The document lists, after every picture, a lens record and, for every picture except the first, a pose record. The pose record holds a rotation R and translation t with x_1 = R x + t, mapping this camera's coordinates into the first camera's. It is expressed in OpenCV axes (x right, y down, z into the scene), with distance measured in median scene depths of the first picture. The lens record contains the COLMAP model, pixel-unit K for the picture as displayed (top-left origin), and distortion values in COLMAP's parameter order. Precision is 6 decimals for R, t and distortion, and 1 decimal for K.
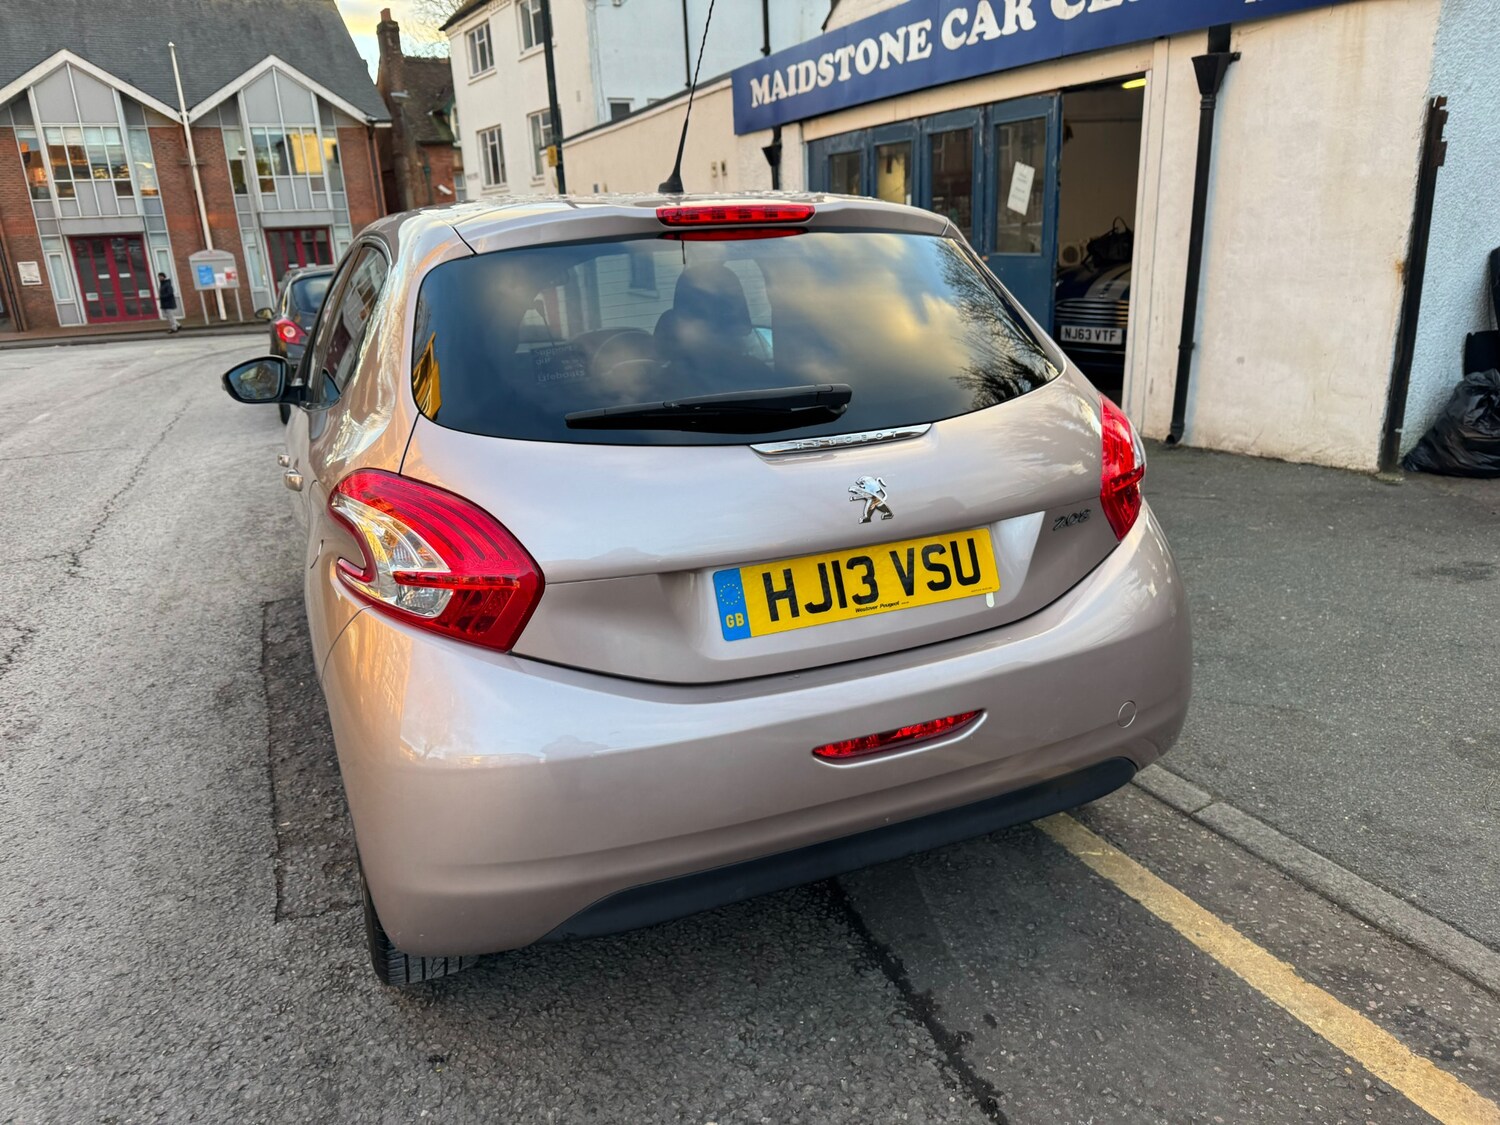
lens RADIAL K [[1058.4, 0, 738.8], [0, 1058.4, 566.0], [0, 0, 1]] dist [0.020408, -0.023143]
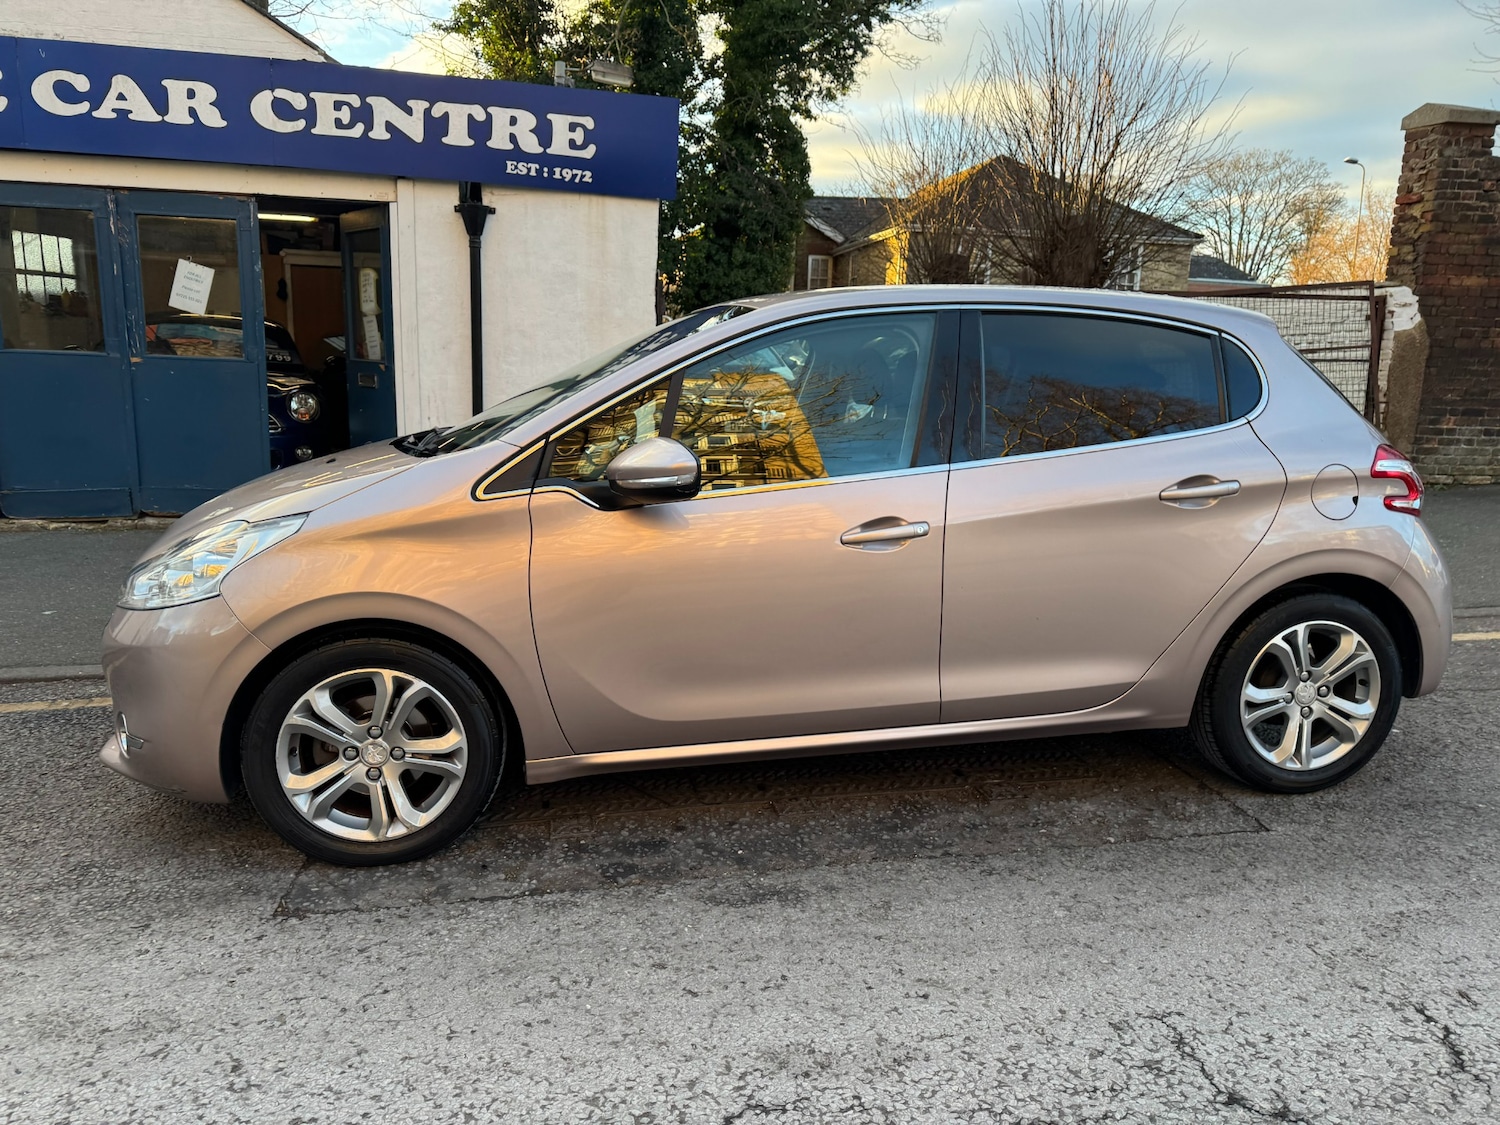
lens RADIAL K [[1058.4, 0, 741.5], [0, 1058.4, 570.2], [0, 0, 1]] dist [0.020408, -0.023143]
pose [[0.230476, -0.143972, 0.962368, -0.768881], [0.257693, 0.962715, 0.082309, -0.102407], [-0.938336, 0.229025, 0.258983, 0.520047]]
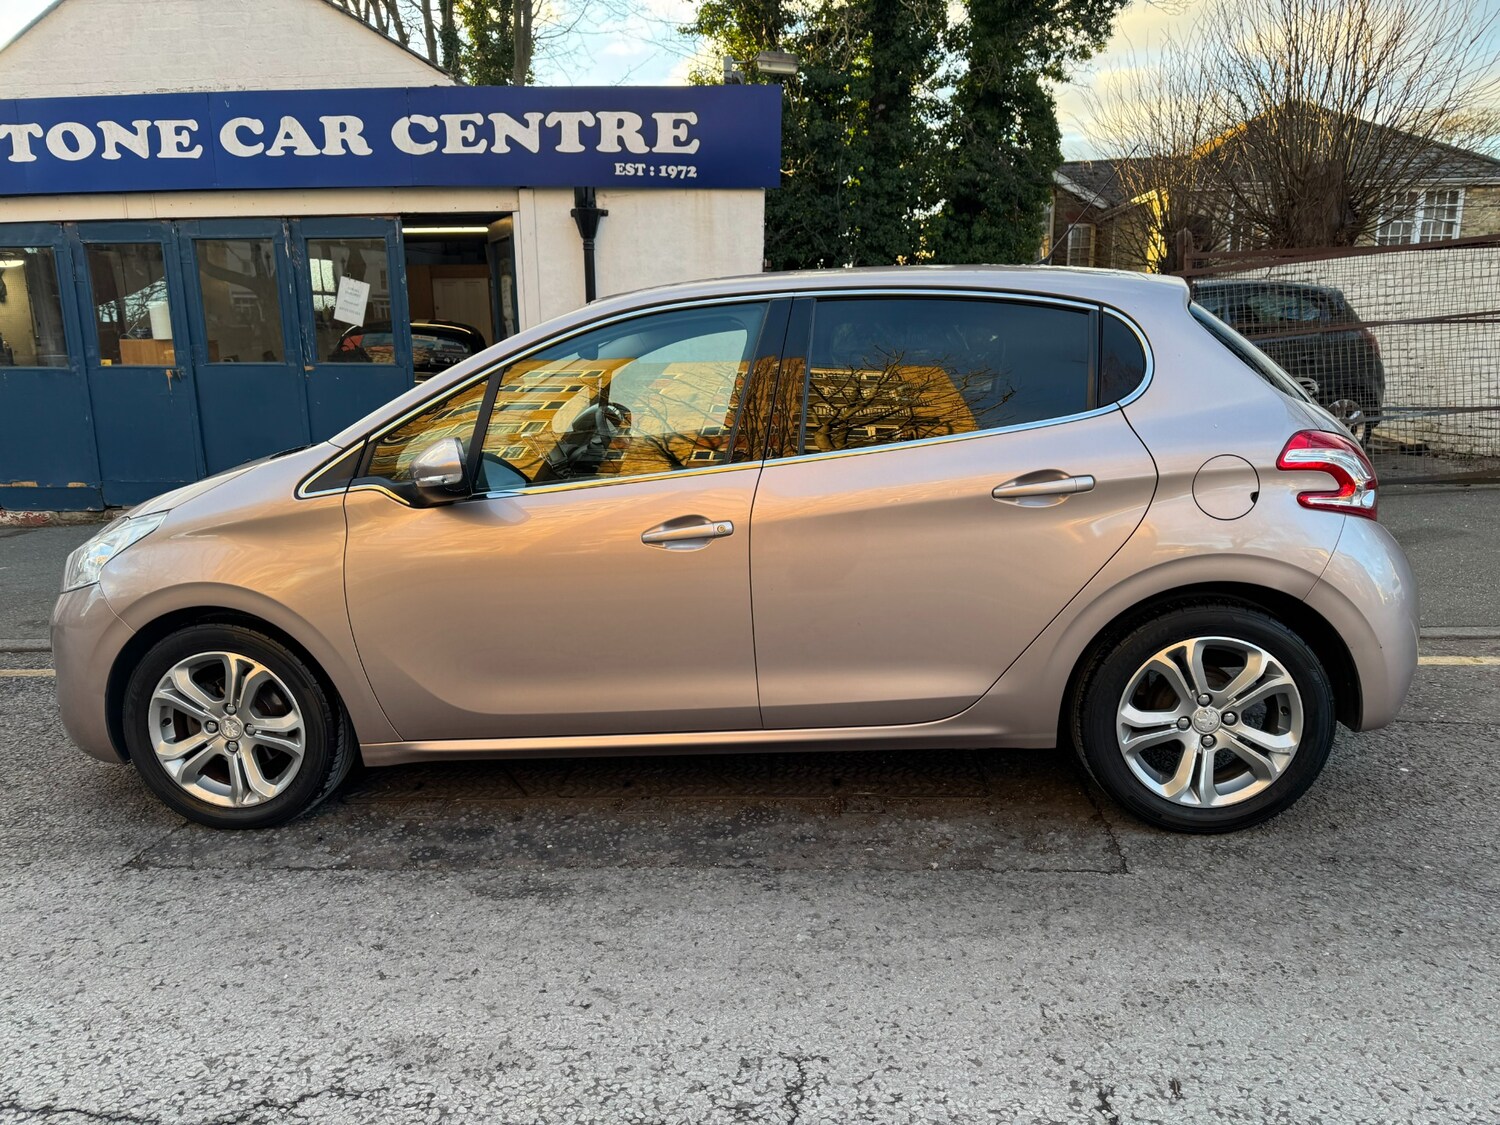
lens RADIAL K [[1058.4, 0, 741.6], [0, 1058.4, 568.2], [0, 0, 1]] dist [0.020408, -0.023143]
pose [[0.480035, -0.150864, 0.864180, -0.677759], [0.257761, 0.965874, 0.025436, -0.048293], [-0.838526, 0.210542, 0.502540, 0.309152]]
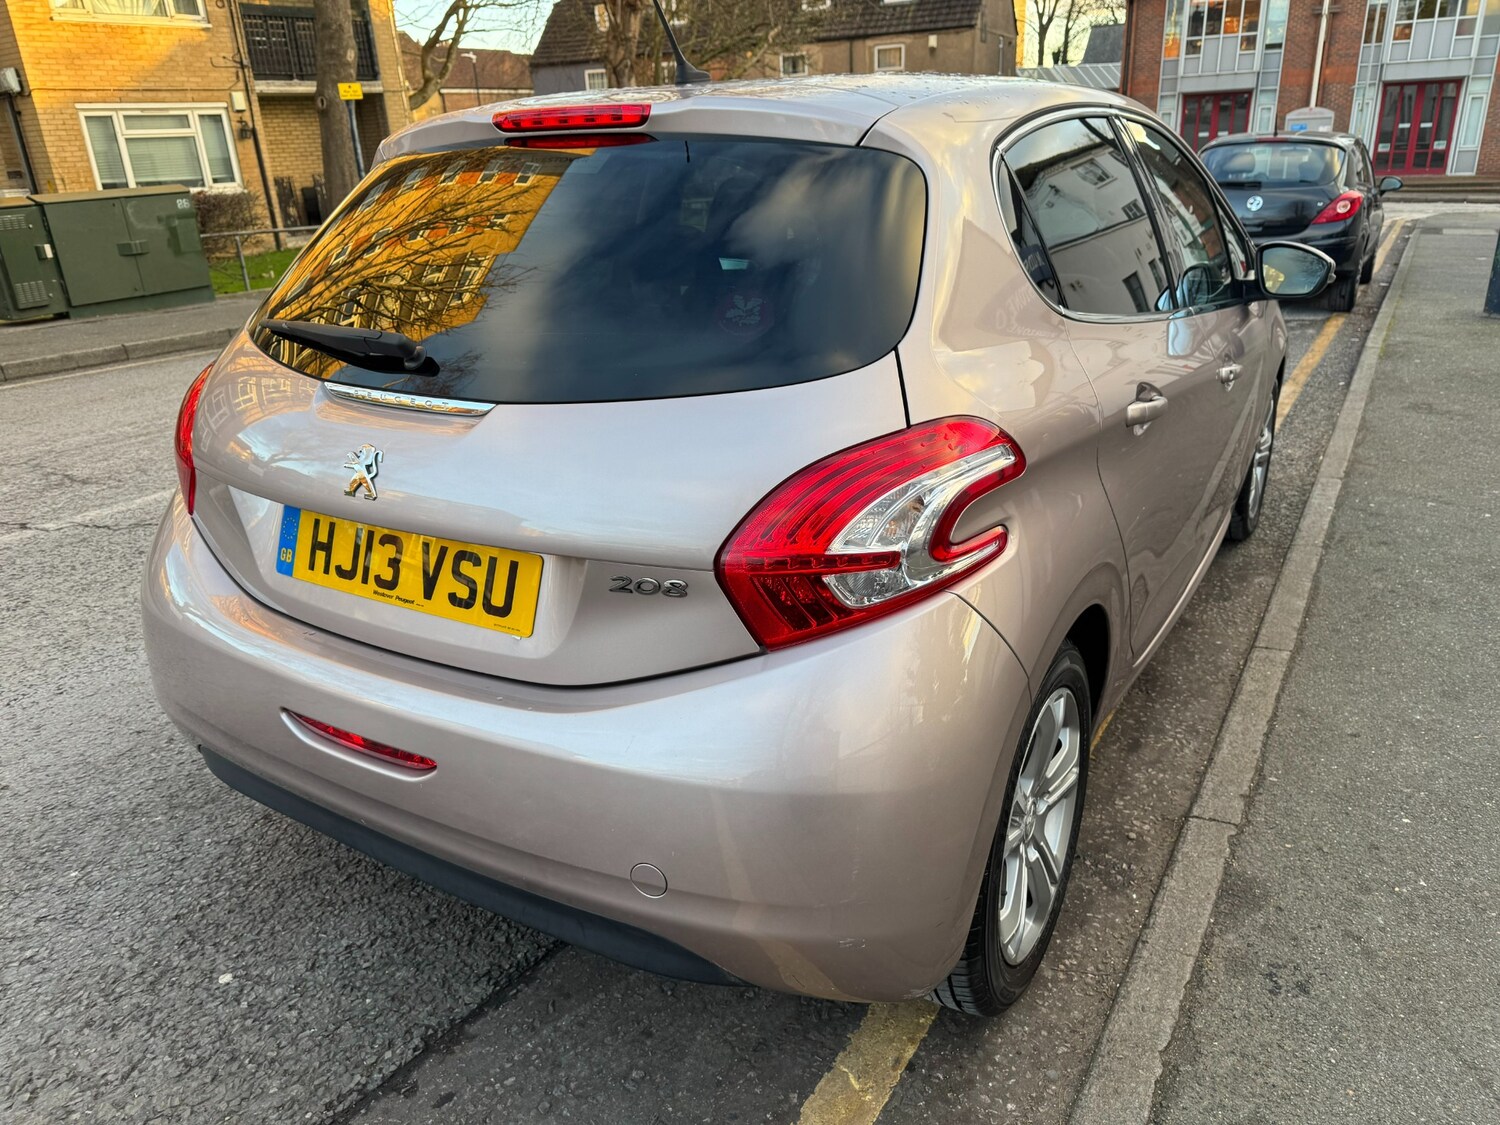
lens RADIAL K [[1058.4, 0, 751.5], [0, 1058.4, 564.0], [0, 0, 1]] dist [0.020408, -0.023143]
pose [[0.581249, 0.319233, -0.748492, 0.318906], [-0.227987, 0.946881, 0.226800, -0.084853], [0.781135, 0.038819, 0.623155, 0.230320]]
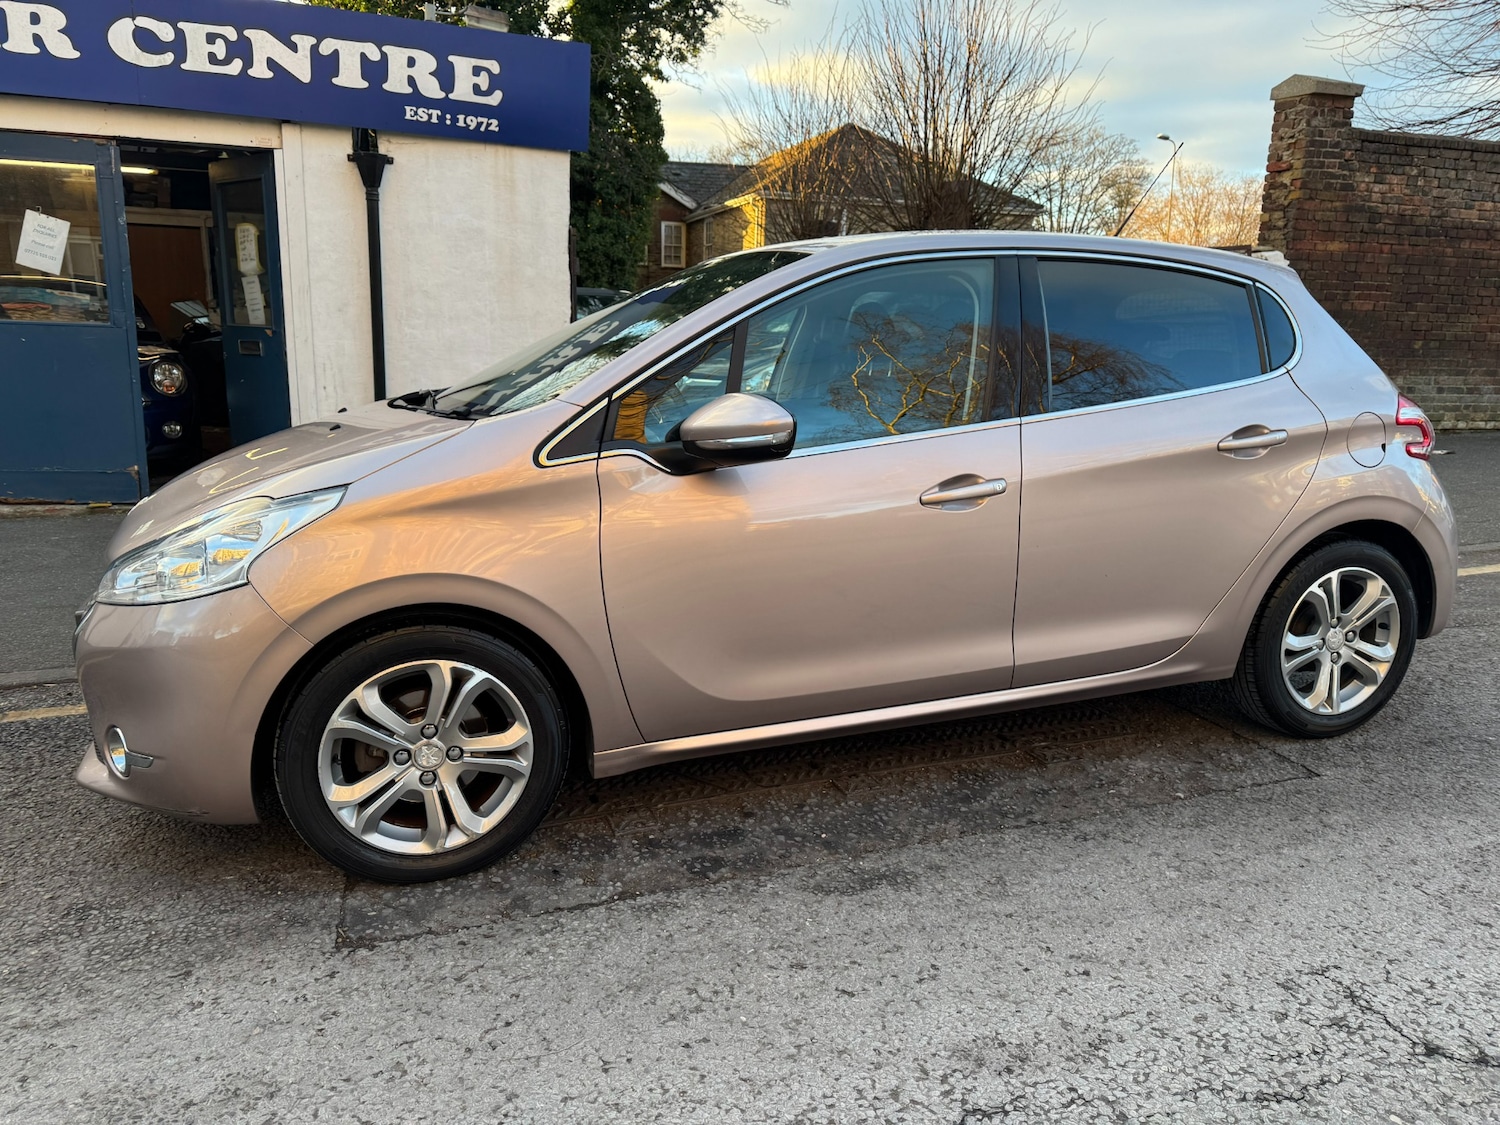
lens RADIAL K [[1058.4, 0, 740.8], [0, 1058.4, 569.9], [0, 0, 1]] dist [0.020408, -0.023143]
pose [[0.082293, -0.175810, 0.980978, -0.750565], [0.275307, 0.950025, 0.147167, -0.126063], [-0.957828, 0.257960, 0.126582, 0.631444]]
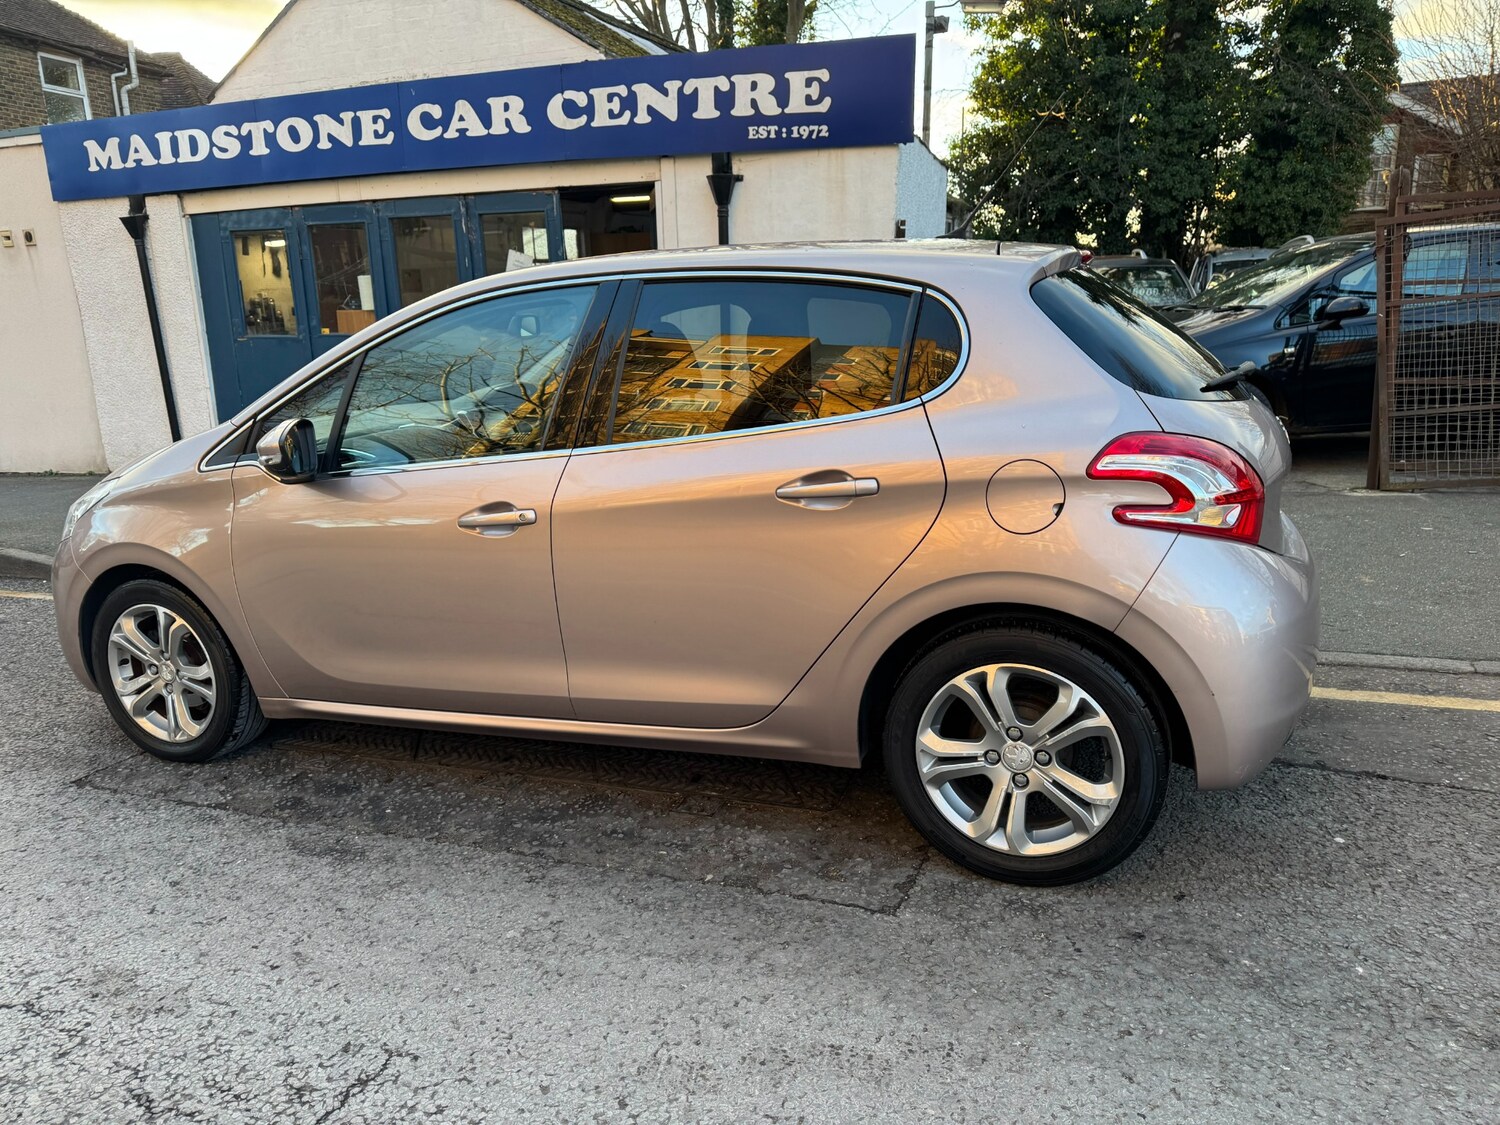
lens RADIAL K [[1058.4, 0, 746.3], [0, 1058.4, 565.2], [0, 0, 1]] dist [0.020408, -0.023143]
pose [[0.707023, -0.149564, 0.691194, -0.519441], [0.210607, 0.977563, -0.003900, -0.009158], [-0.675103, 0.148327, 0.722659, 0.133225]]
